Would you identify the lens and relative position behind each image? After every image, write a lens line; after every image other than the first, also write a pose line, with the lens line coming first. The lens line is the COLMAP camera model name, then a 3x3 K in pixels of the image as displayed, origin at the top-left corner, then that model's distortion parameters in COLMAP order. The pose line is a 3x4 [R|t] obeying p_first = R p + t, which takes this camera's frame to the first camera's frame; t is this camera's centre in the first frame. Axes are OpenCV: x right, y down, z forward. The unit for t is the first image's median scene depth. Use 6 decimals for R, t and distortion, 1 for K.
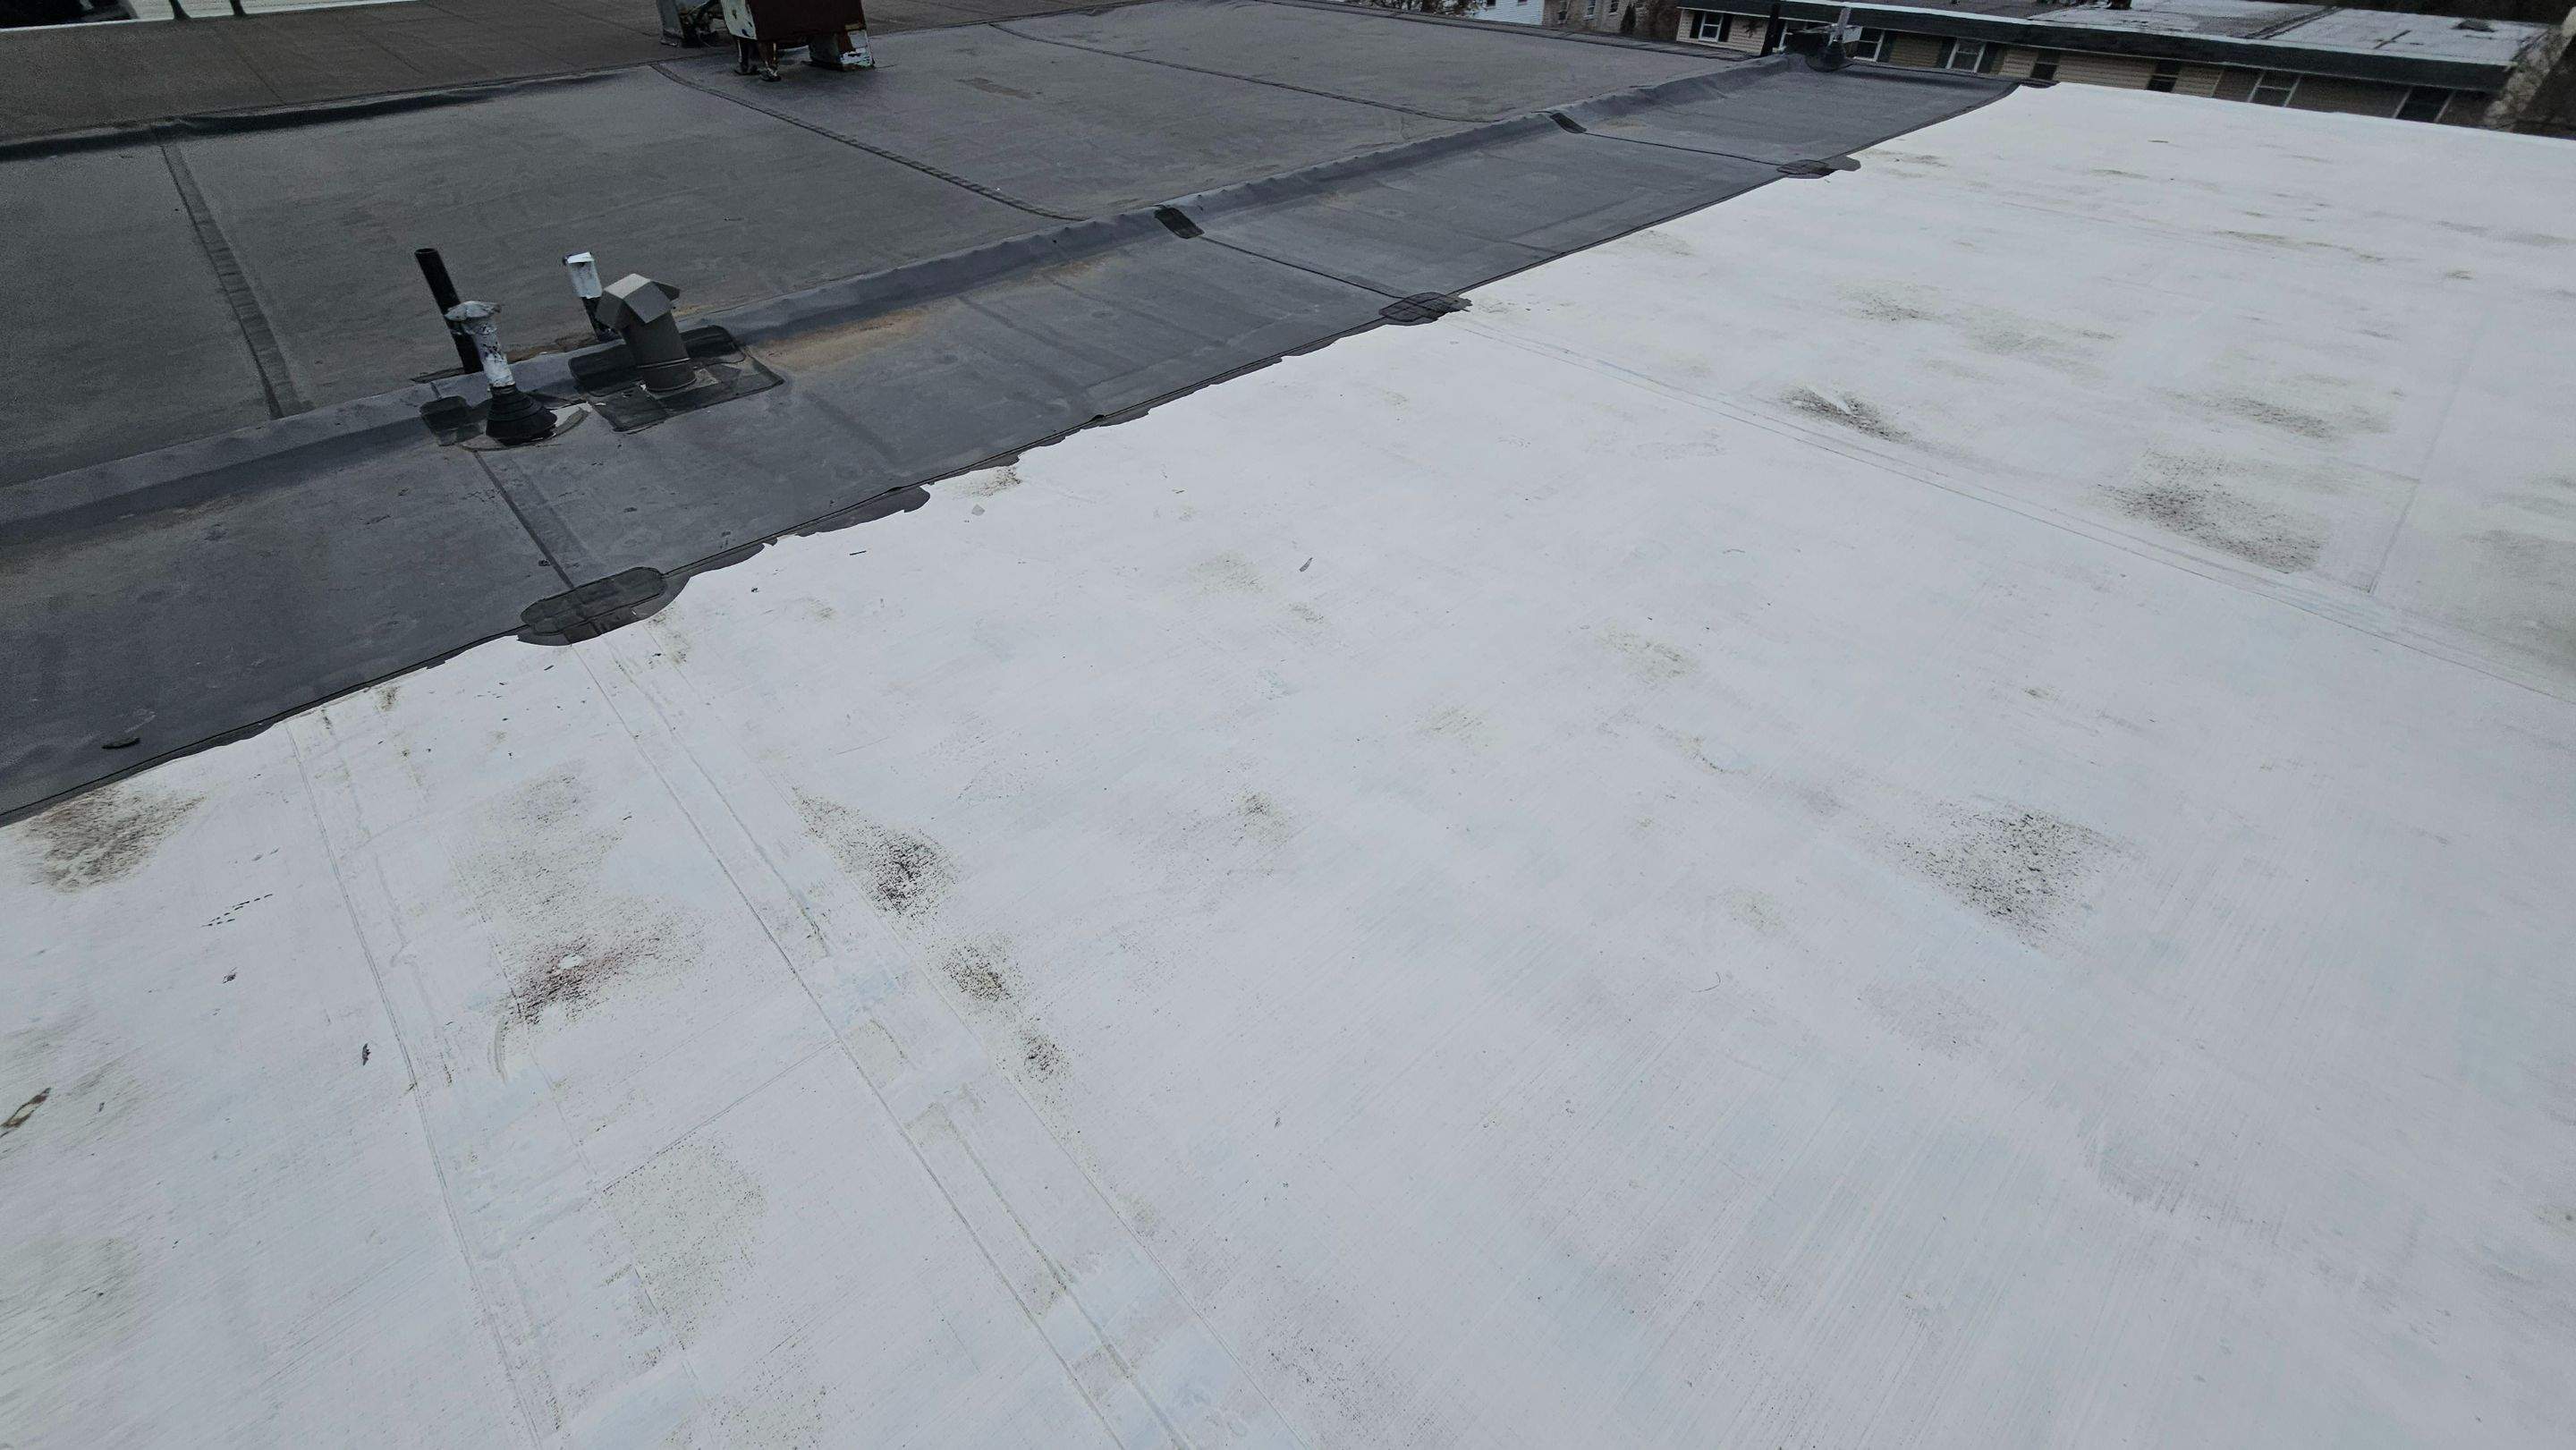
lens RADIAL K [[1058.5, 0, 1283.0], [0, 1058.5, 717.7], [0, 0, 1]] dist [0.003286, -0.002671]
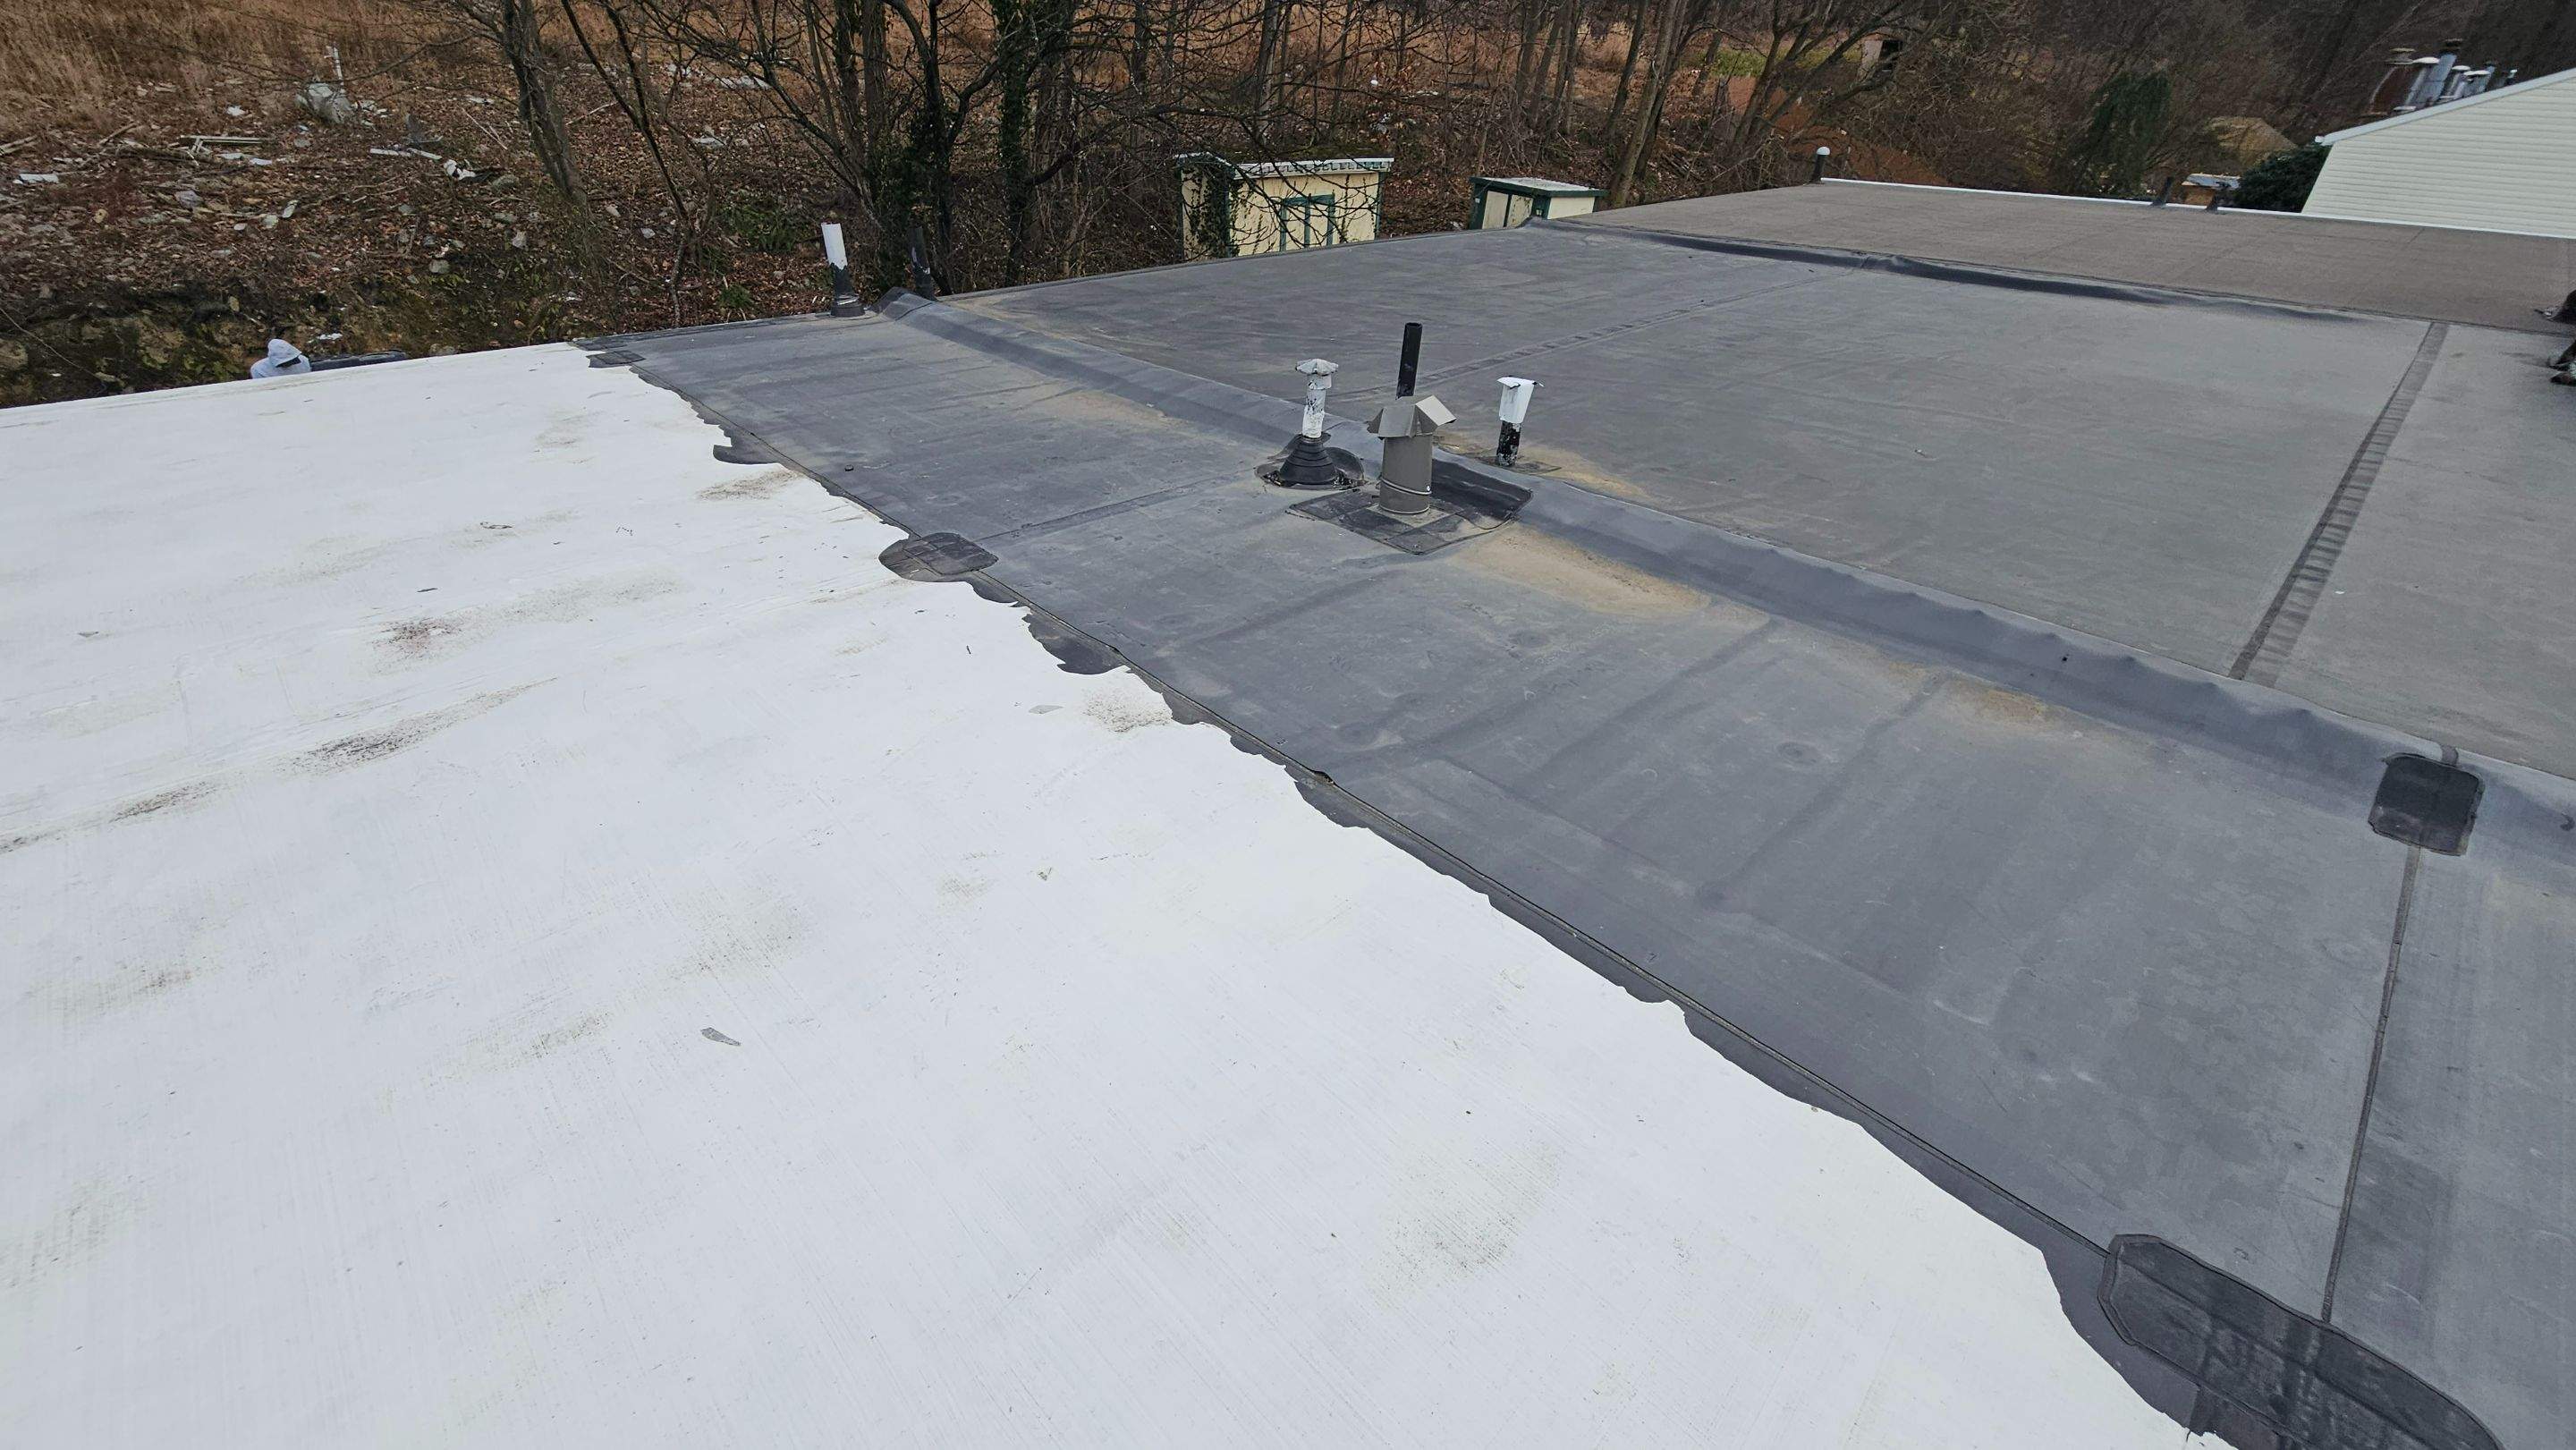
lens RADIAL K [[1052.3, 0, 1277.4], [0, 1052.3, 723.1], [0, 0, 1]] dist [-0.000422, -0.000324]
pose [[0.016603, 0.539526, -0.841805, 0.332382], [-0.655633, 0.641526, 0.398233, -0.546082], [0.754897, 0.545303, 0.364382, 0.765939]]
